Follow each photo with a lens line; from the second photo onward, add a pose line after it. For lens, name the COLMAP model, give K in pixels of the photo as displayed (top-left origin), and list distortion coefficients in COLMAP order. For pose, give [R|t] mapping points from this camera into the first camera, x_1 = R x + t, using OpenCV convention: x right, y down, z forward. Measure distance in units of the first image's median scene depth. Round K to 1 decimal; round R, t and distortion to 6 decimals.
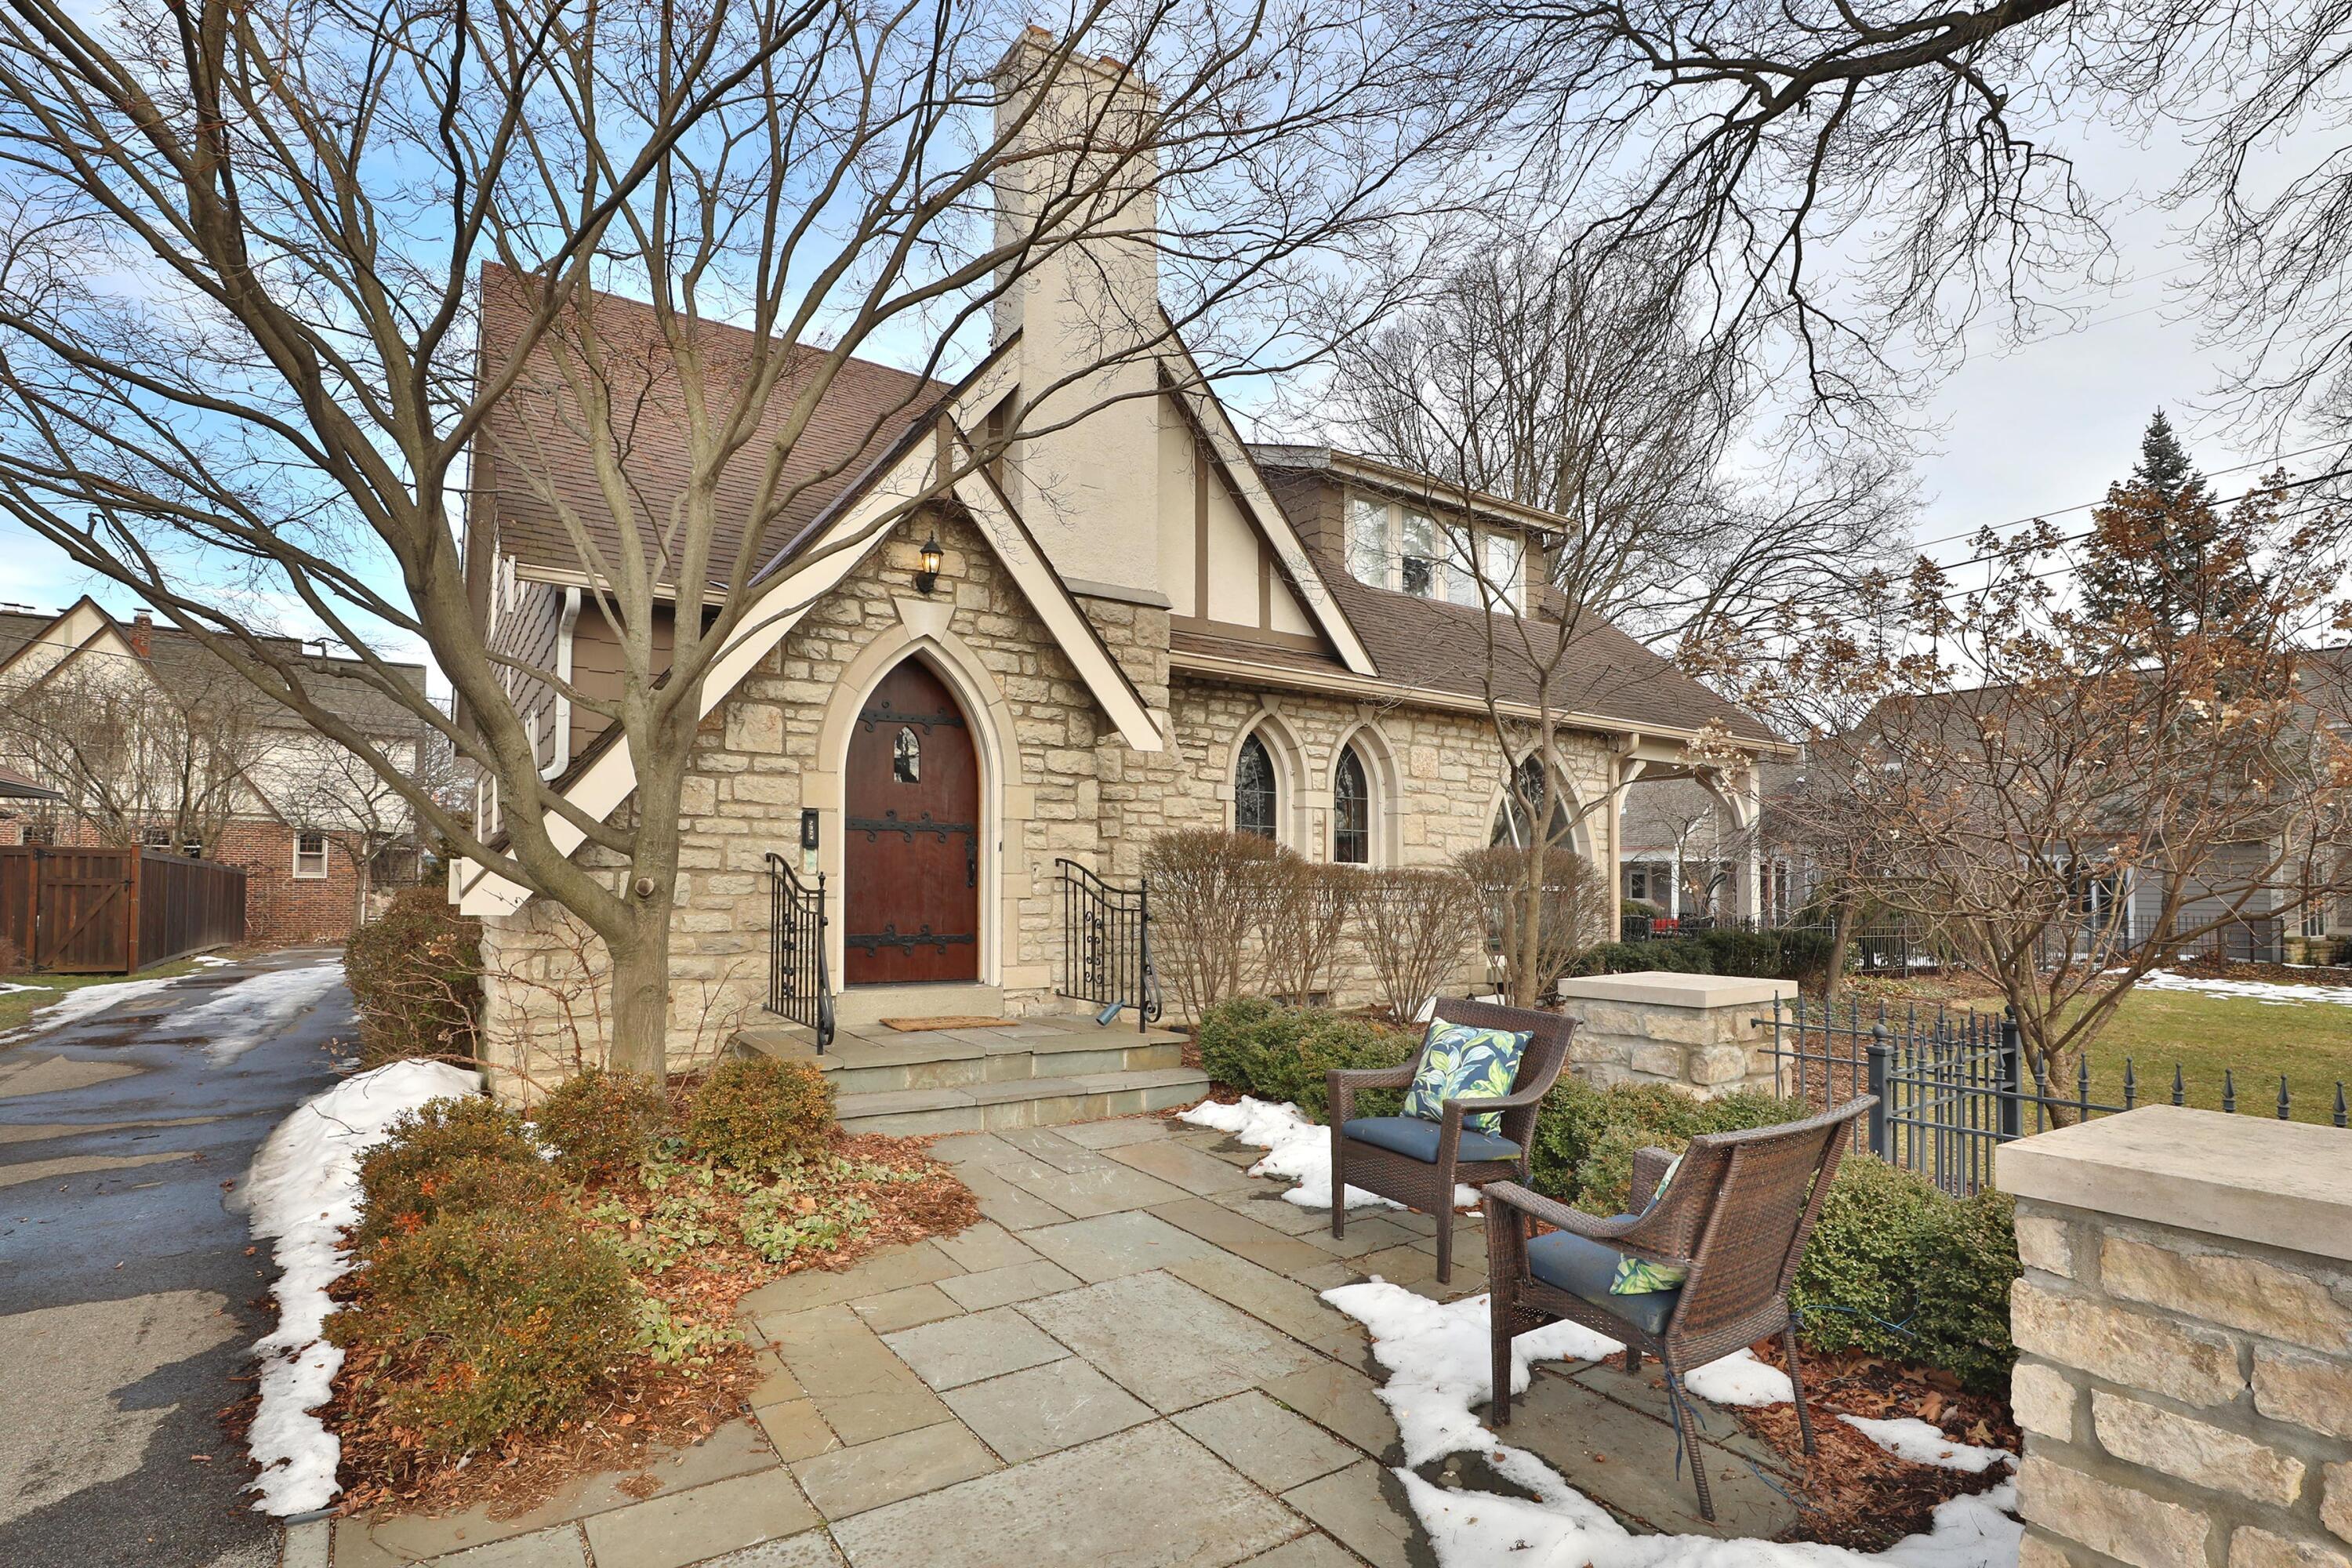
lens RADIAL K [[1158.6, 0, 1198.7], [0, 1158.6, 860.6], [0, 0, 1]] dist [-0.039774, 0.010132]
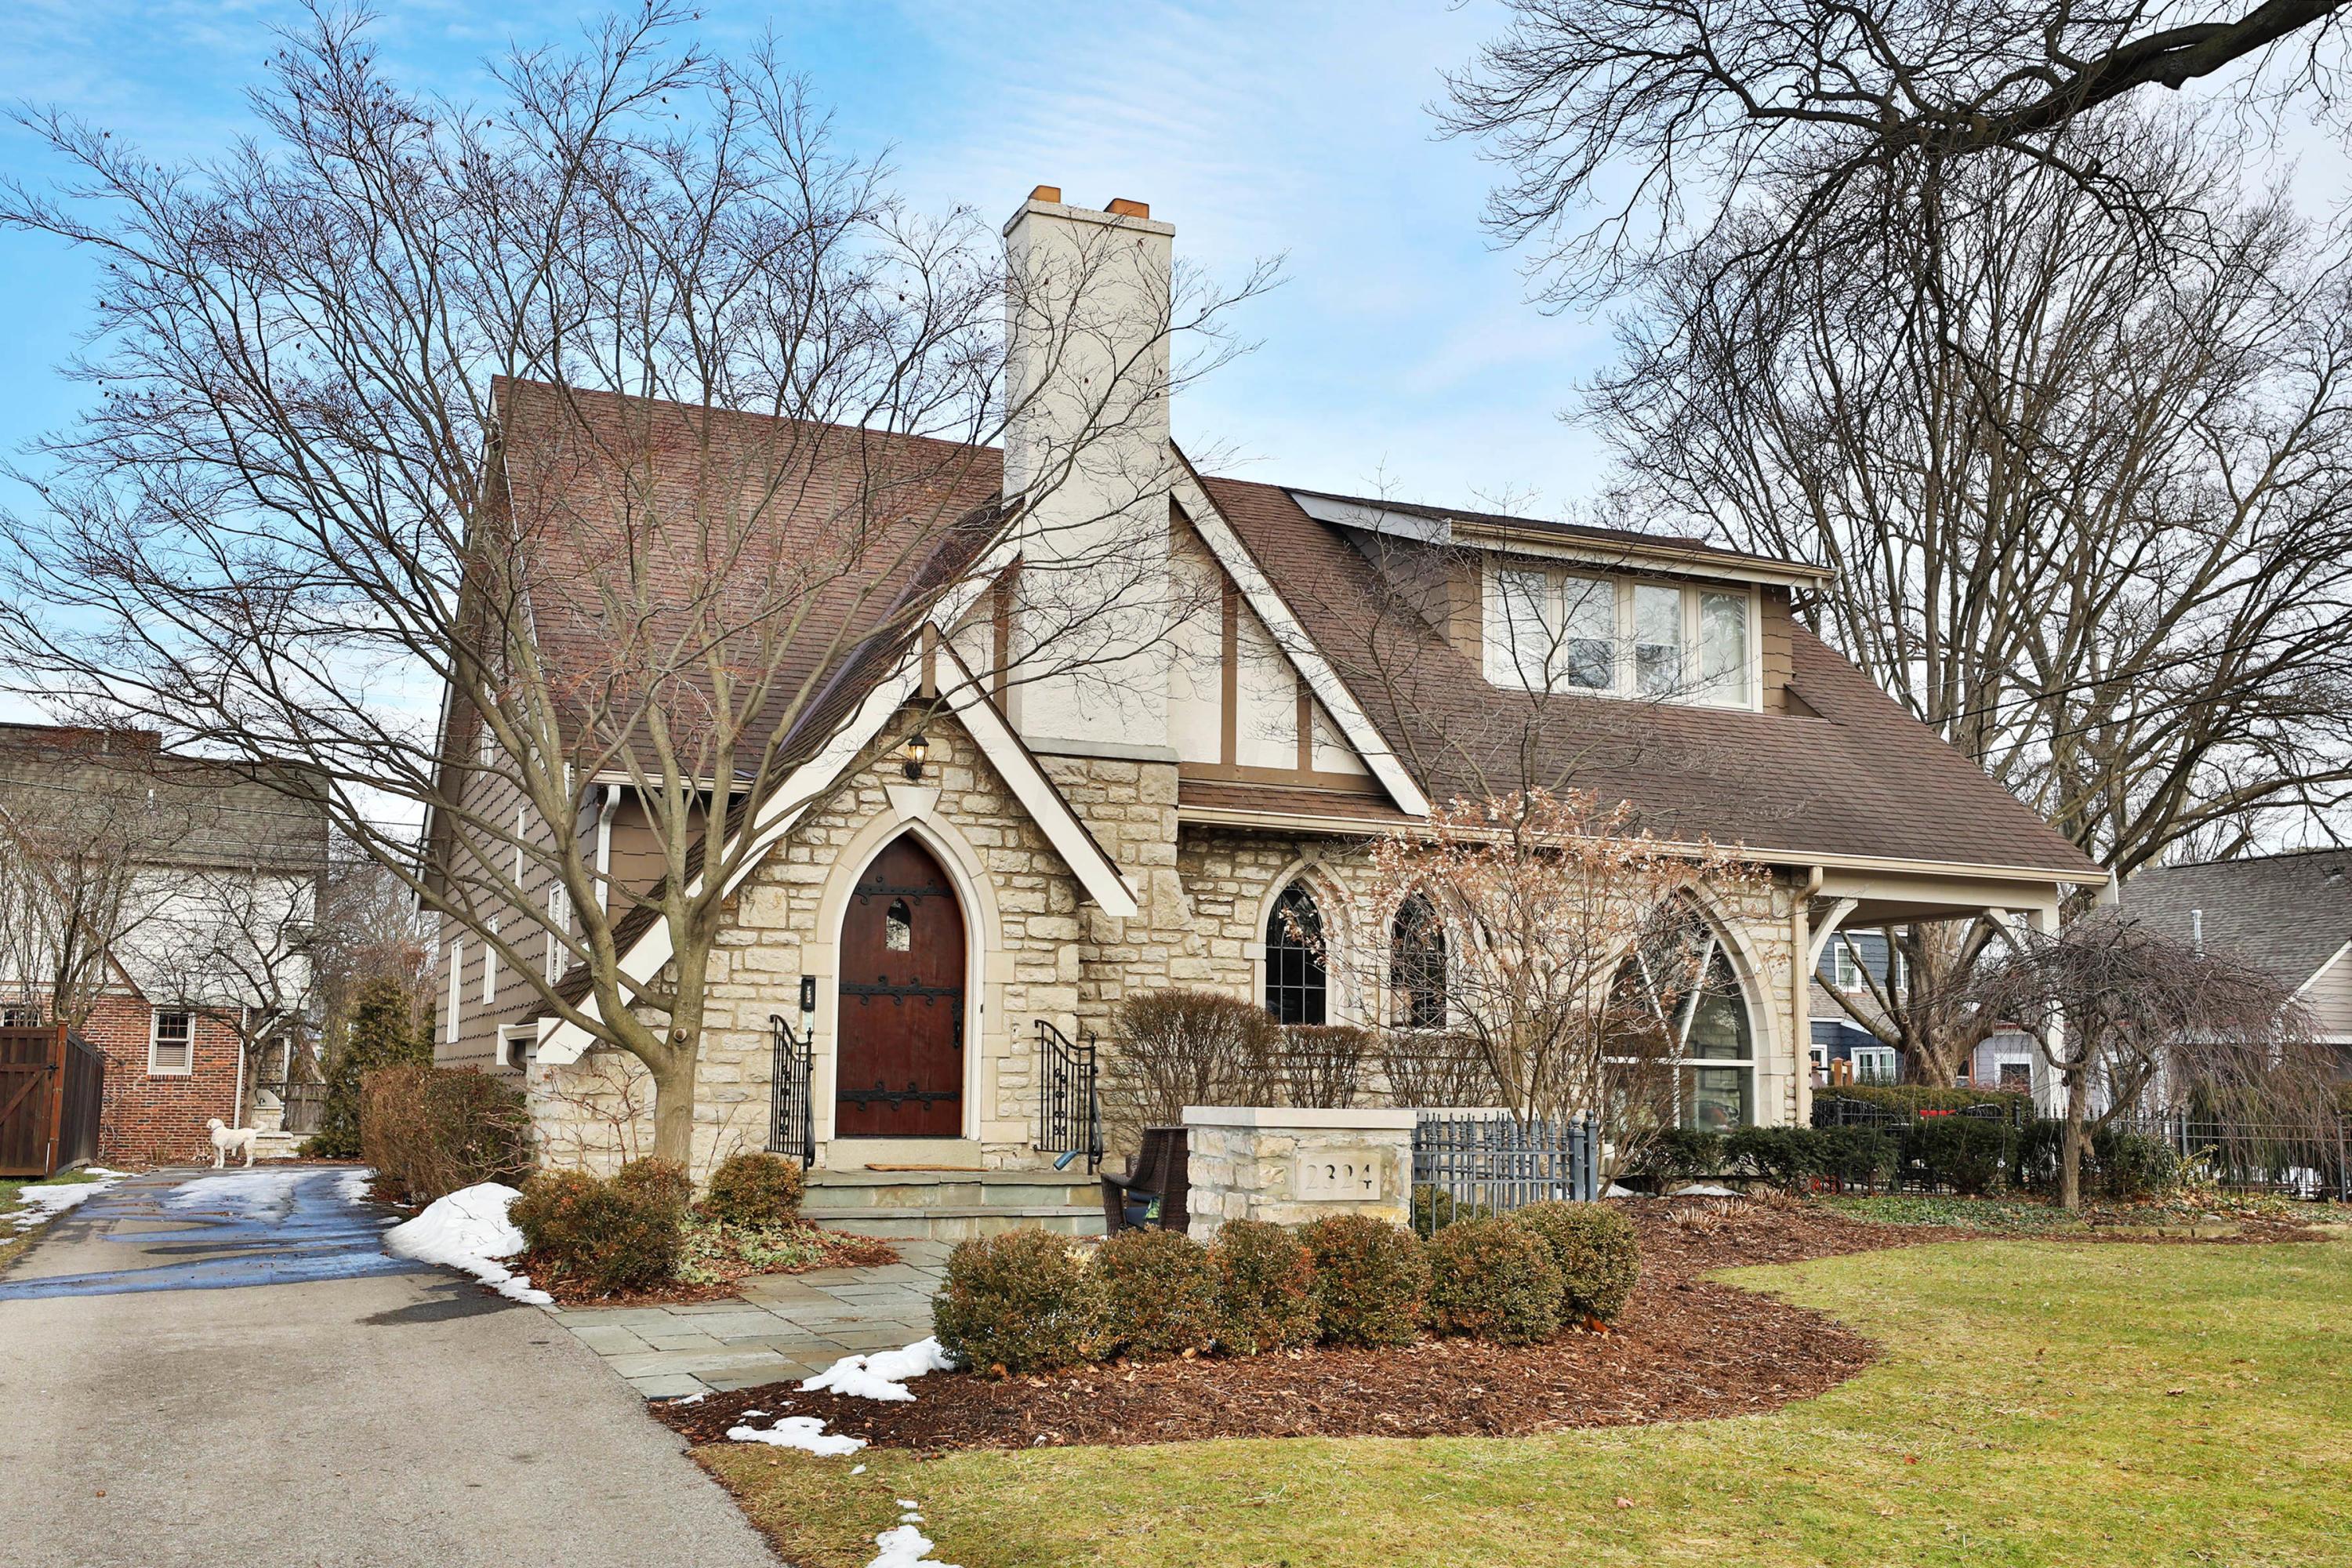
lens RADIAL K [[2160.0, 0, 1193.4], [0, 2160.0, 781.9], [0, 0, 1]] dist [0.036280, 0.000000]
pose [[0.983049, -0.026081, -0.181480, 0.385764], [0.003041, 0.992014, -0.126090, 0.032212], [0.183319, 0.123400, 0.975278, -0.932361]]
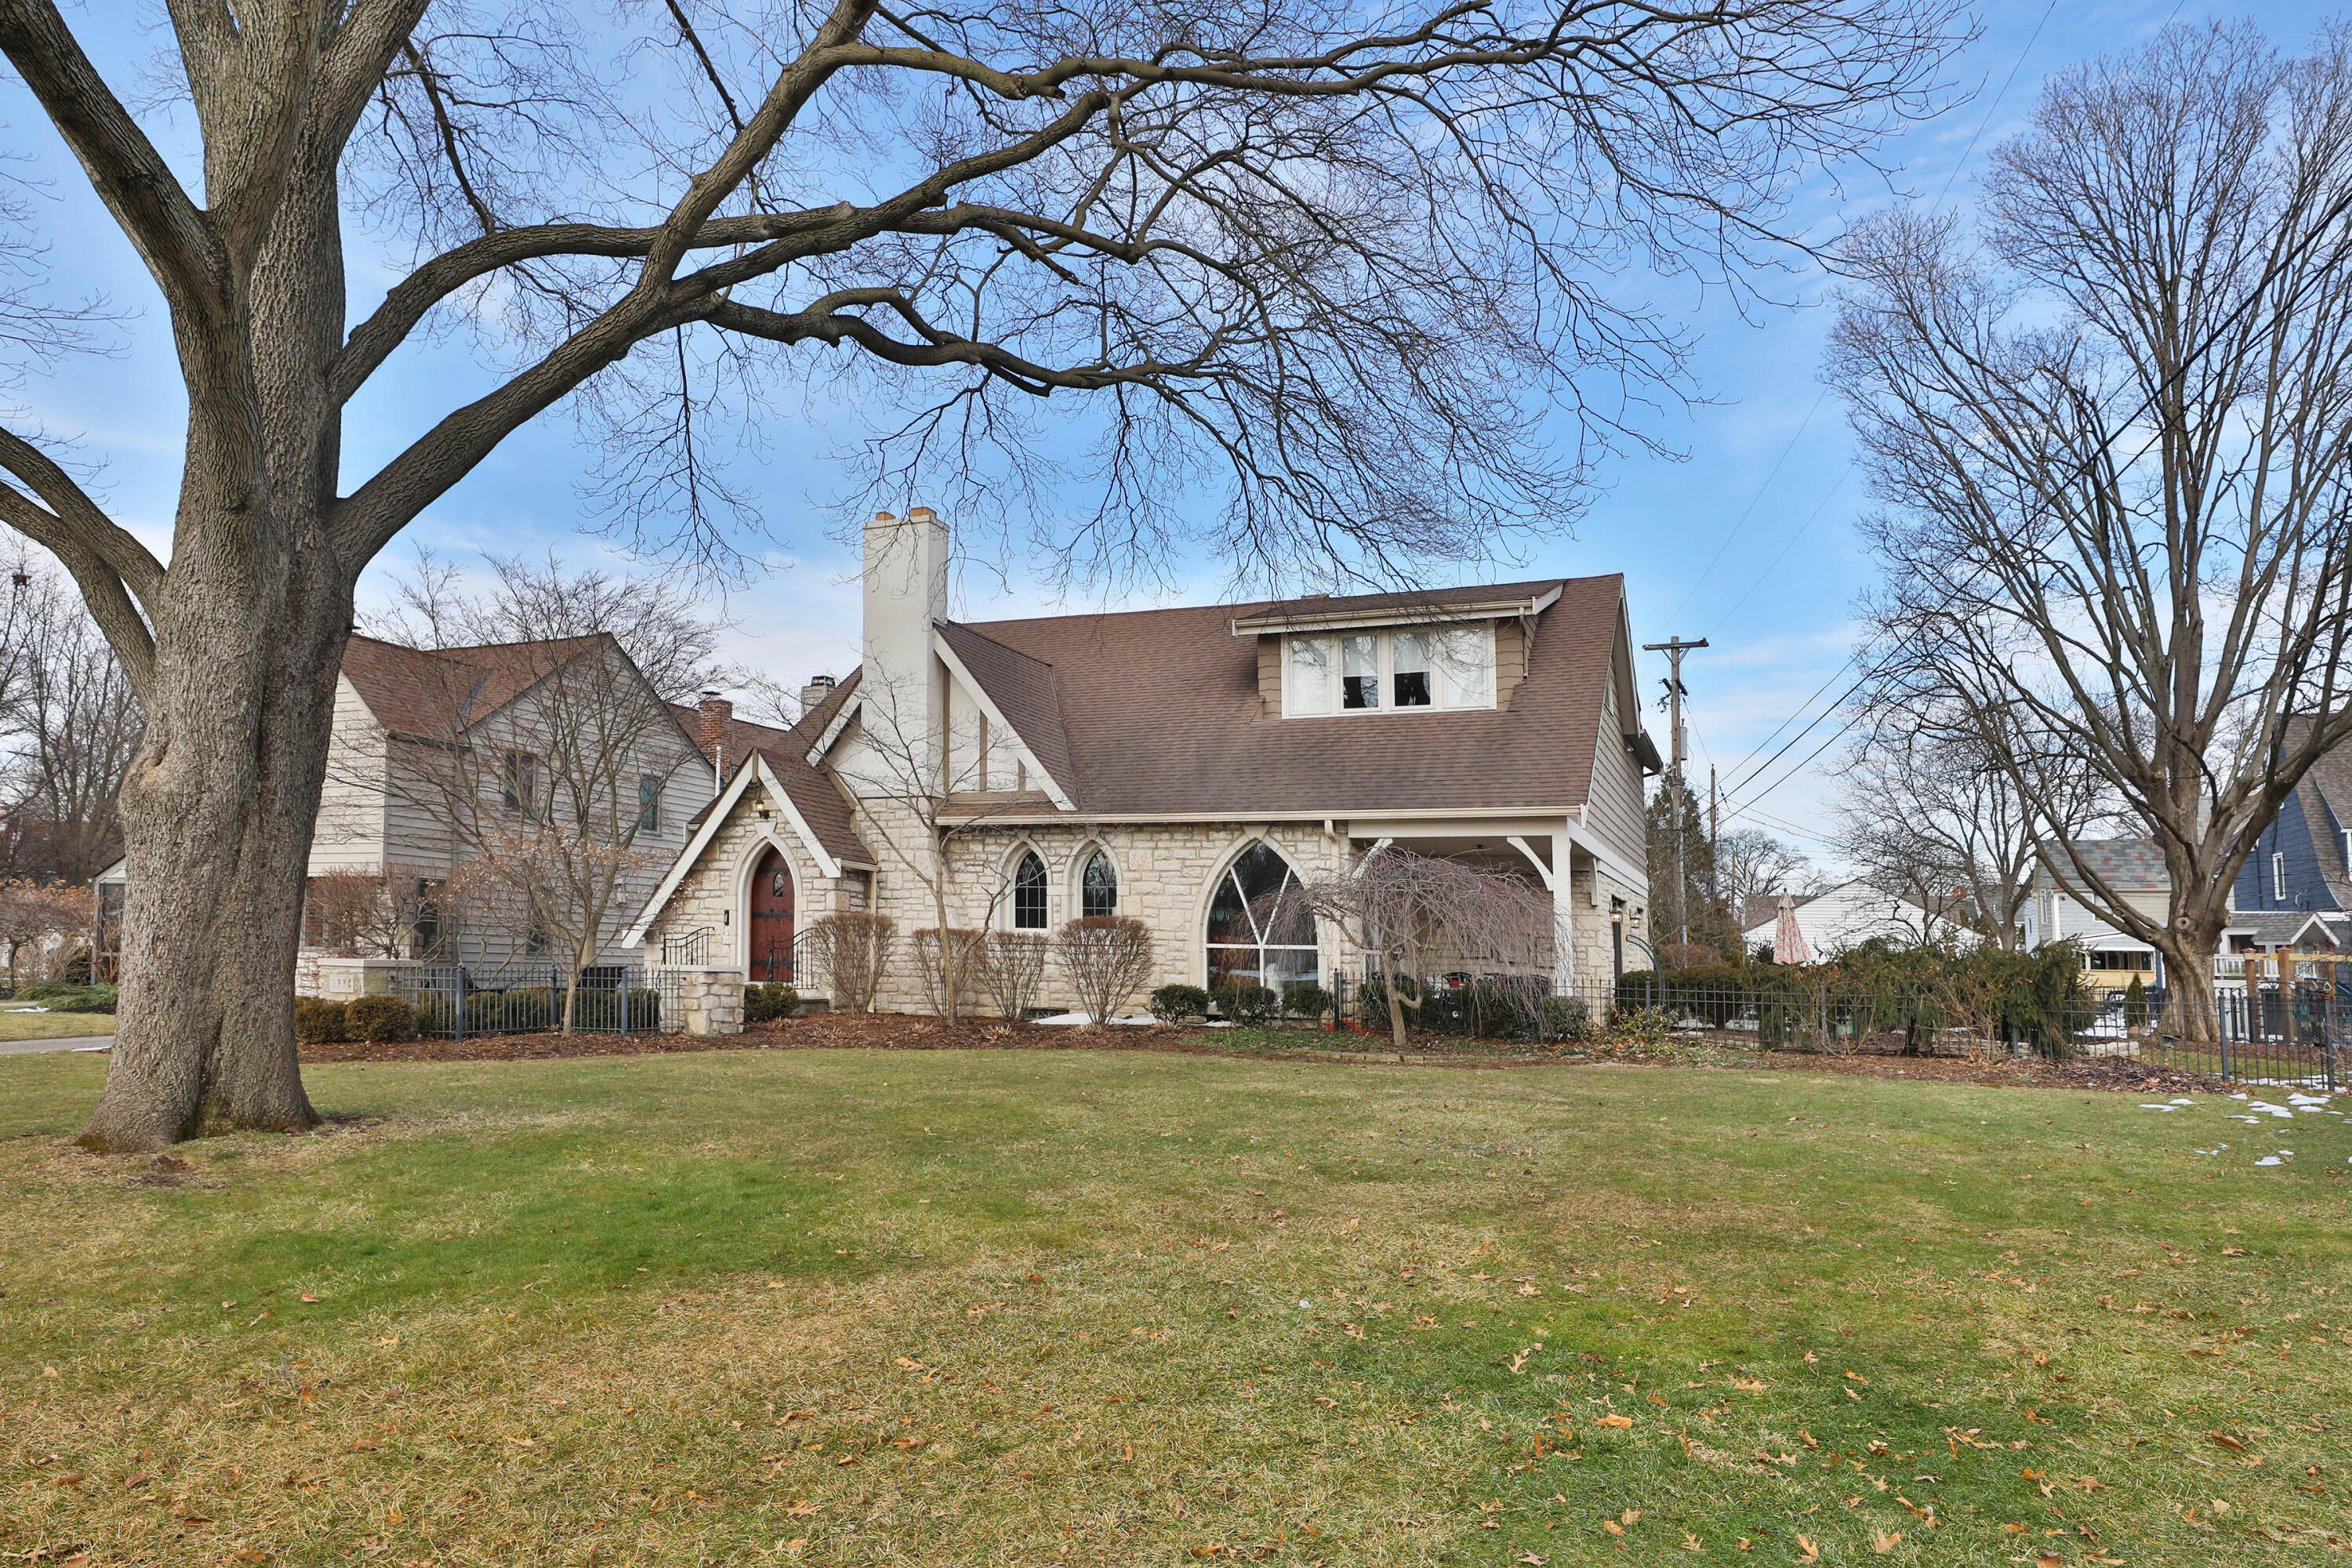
lens RADIAL K [[1412.5, 0, 1188.3], [0, 1412.5, 804.5], [0, 0, 1]] dist [-0.004386, -0.000962]
pose [[0.576075, -0.091561, -0.812252, 2.568601], [0.002513, 0.993900, -0.110255, 0.065405], [0.817393, 0.061474, 0.572792, 0.019859]]
